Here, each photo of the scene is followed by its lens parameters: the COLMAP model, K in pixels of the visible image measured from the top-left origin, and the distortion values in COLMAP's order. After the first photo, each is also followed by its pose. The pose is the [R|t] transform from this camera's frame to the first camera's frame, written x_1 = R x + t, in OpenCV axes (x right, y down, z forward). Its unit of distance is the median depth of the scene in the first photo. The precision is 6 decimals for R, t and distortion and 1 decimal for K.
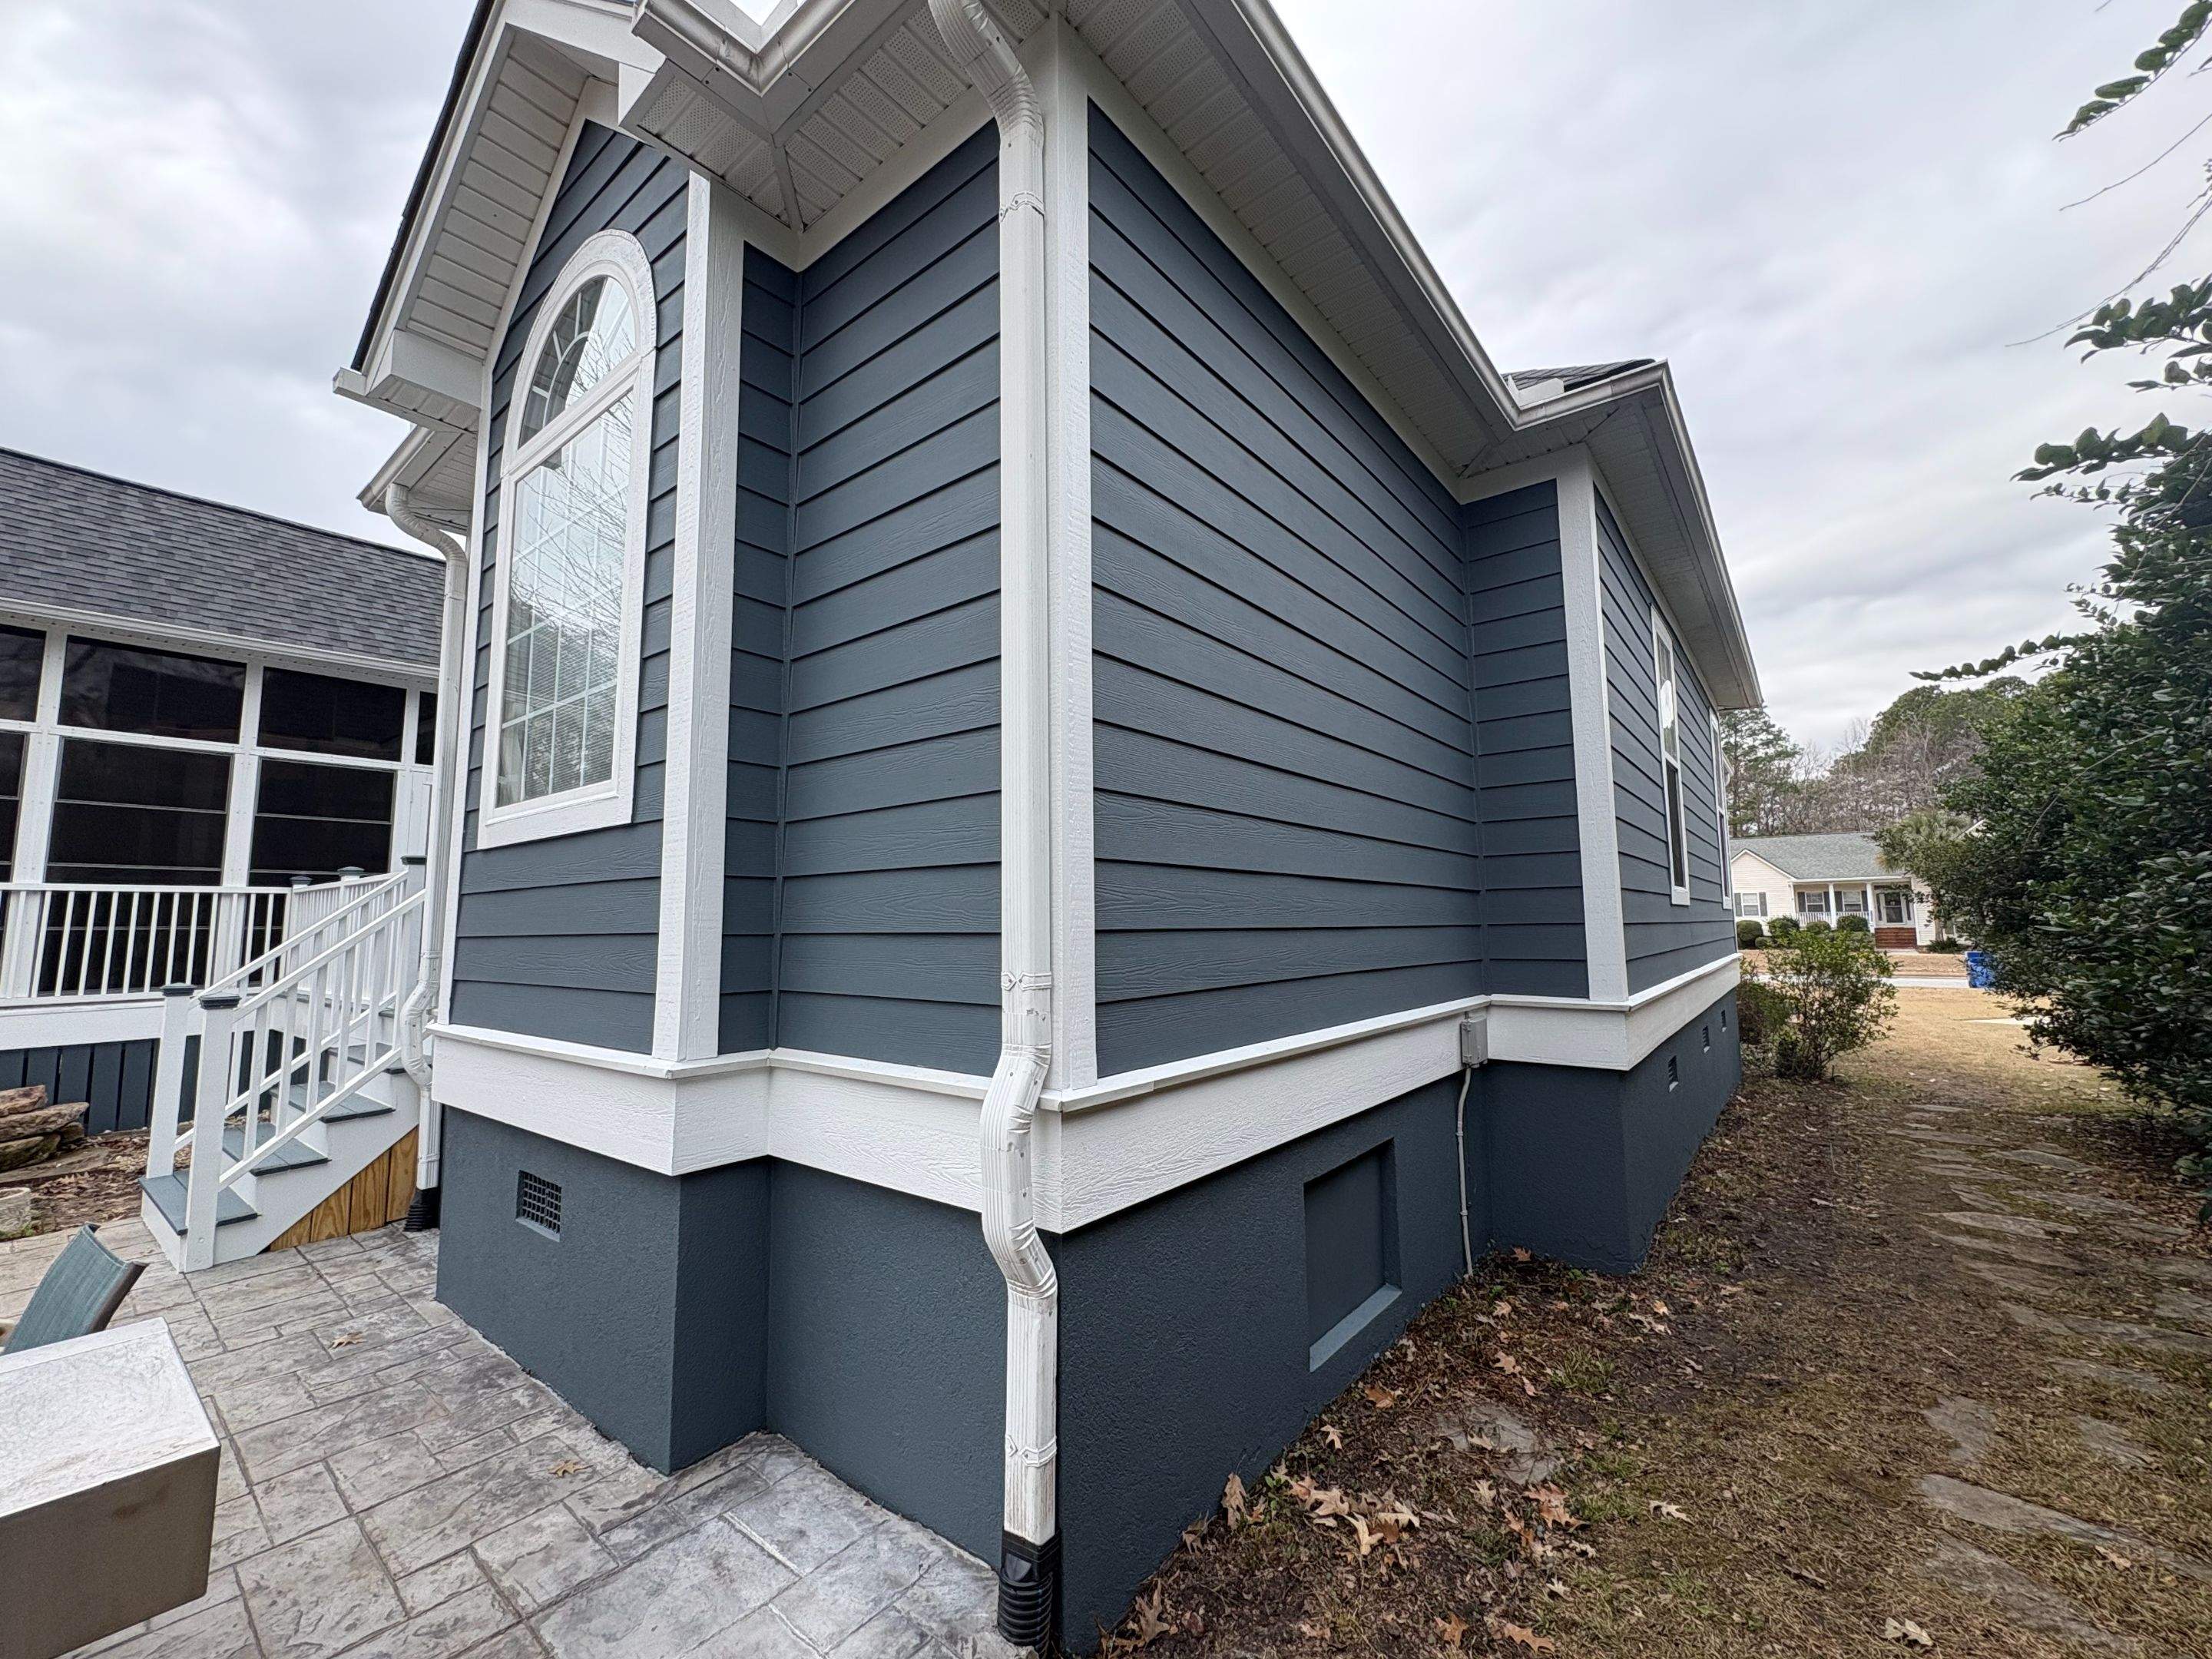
lens RADIAL K [[893.2, 0, 1111.5], [0, 893.2, 831.9], [0, 0, 1]] dist [0.000218, 0.000253]
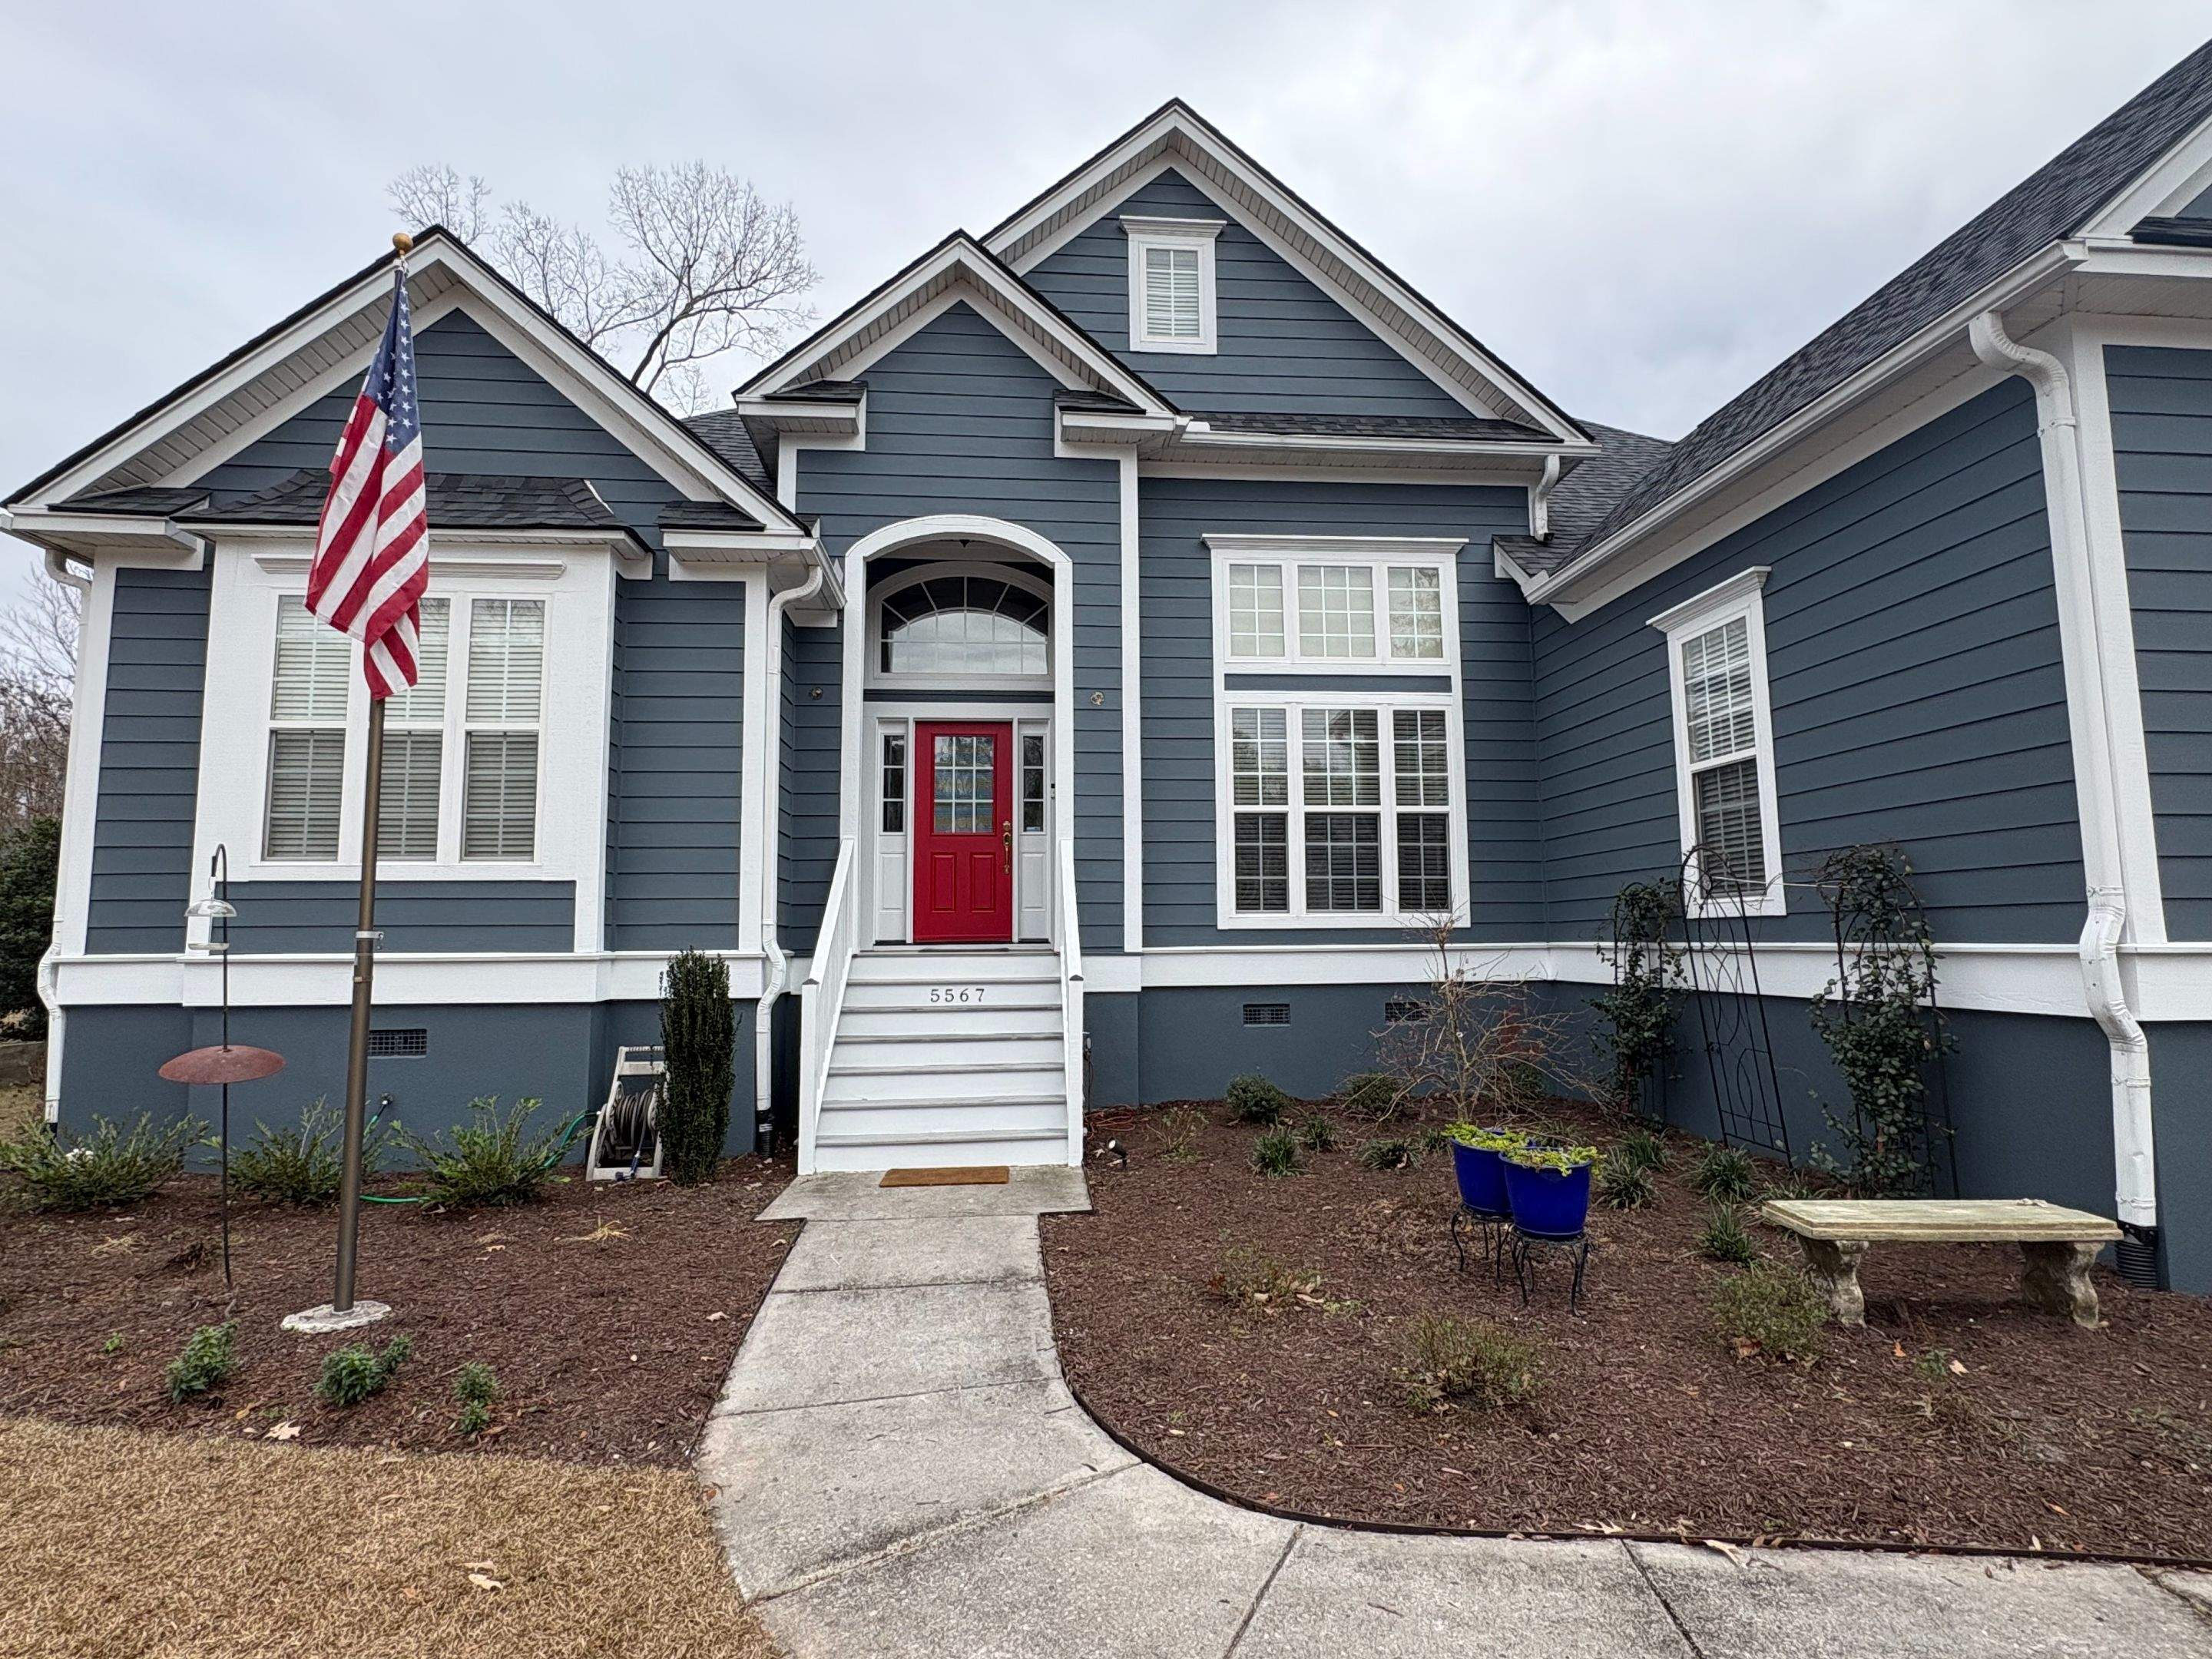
lens RADIAL K [[1105.4, 0, 1106.0], [0, 1105.4, 829.5], [0, 0, 1]] dist [-0.000514, 0.000222]
pose [[0.692121, -0.068636, -0.718510, 0.087318], [0.075789, 0.996876, -0.022222, -0.032661], [0.717791, -0.039075, 0.695161, -1.477062]]
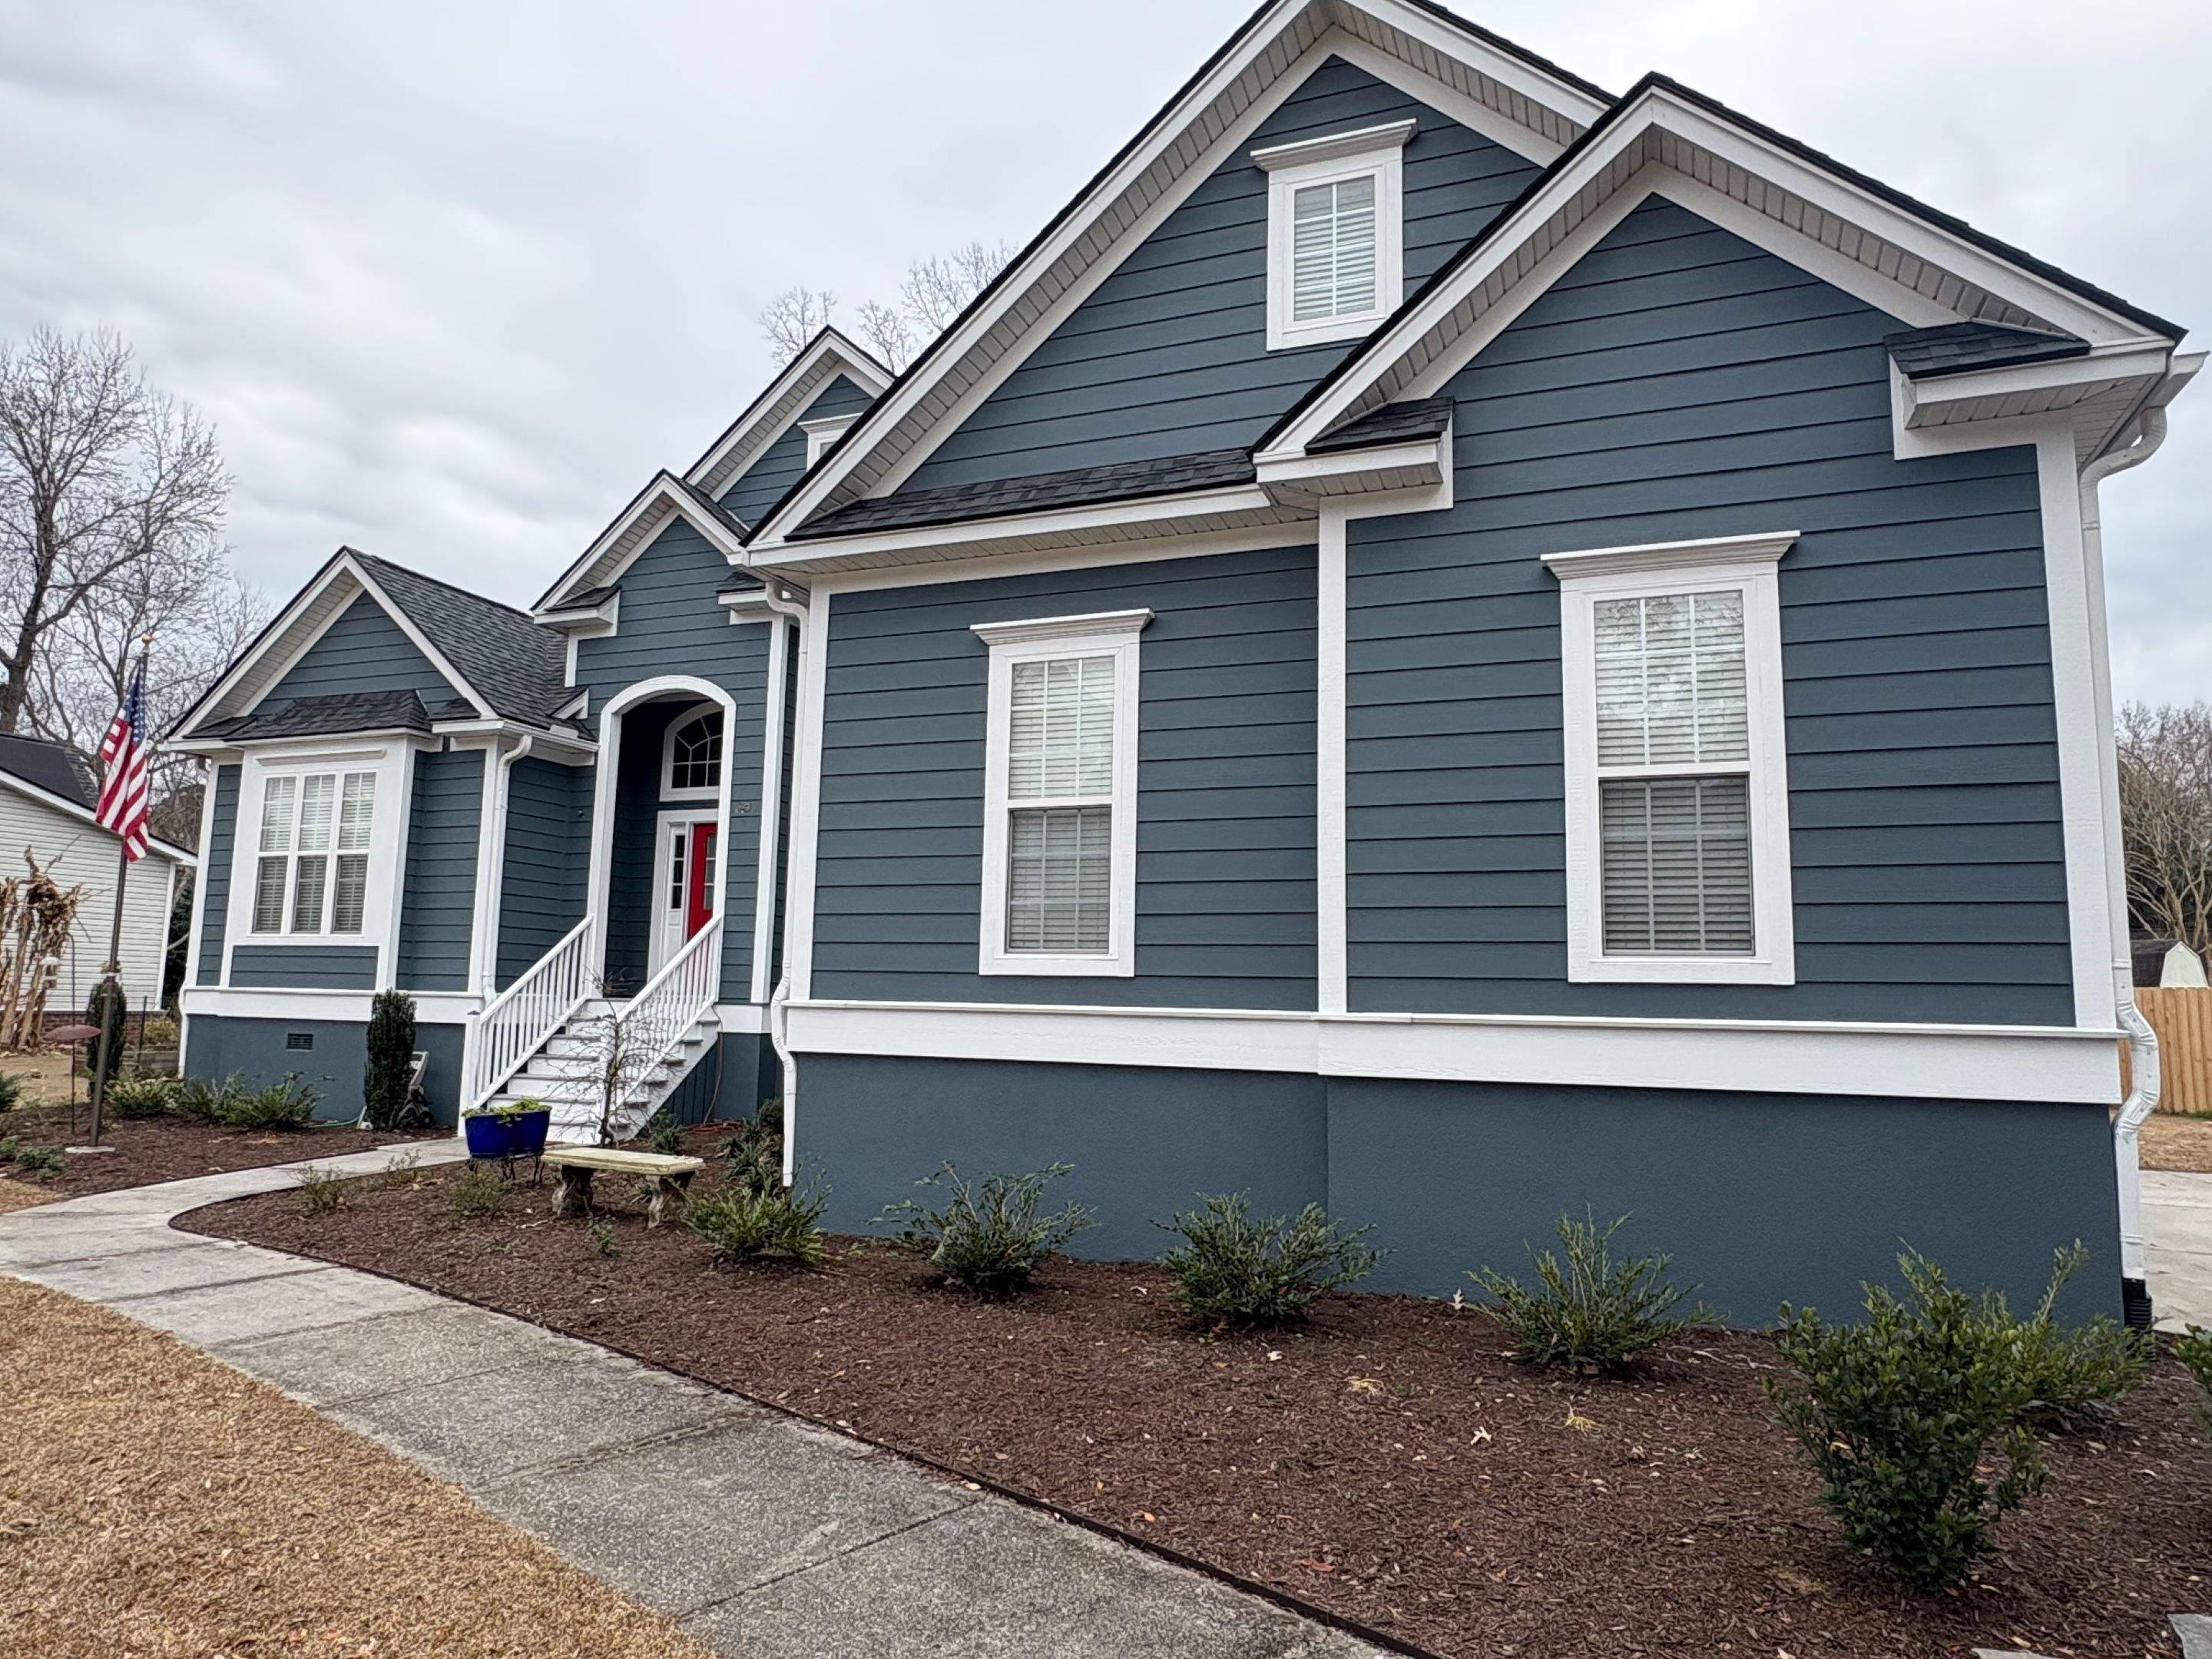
lens RADIAL K [[1336.5, 0, 1107.3], [0, 1336.5, 835.7], [0, 0, 1]] dist [-0.000555, 0.001756]
pose [[0.303881, -0.103115, -0.947113, 3.094167], [0.075689, 0.993596, -0.083891, 0.155689], [0.949699, -0.046193, 0.309740, 0.537859]]
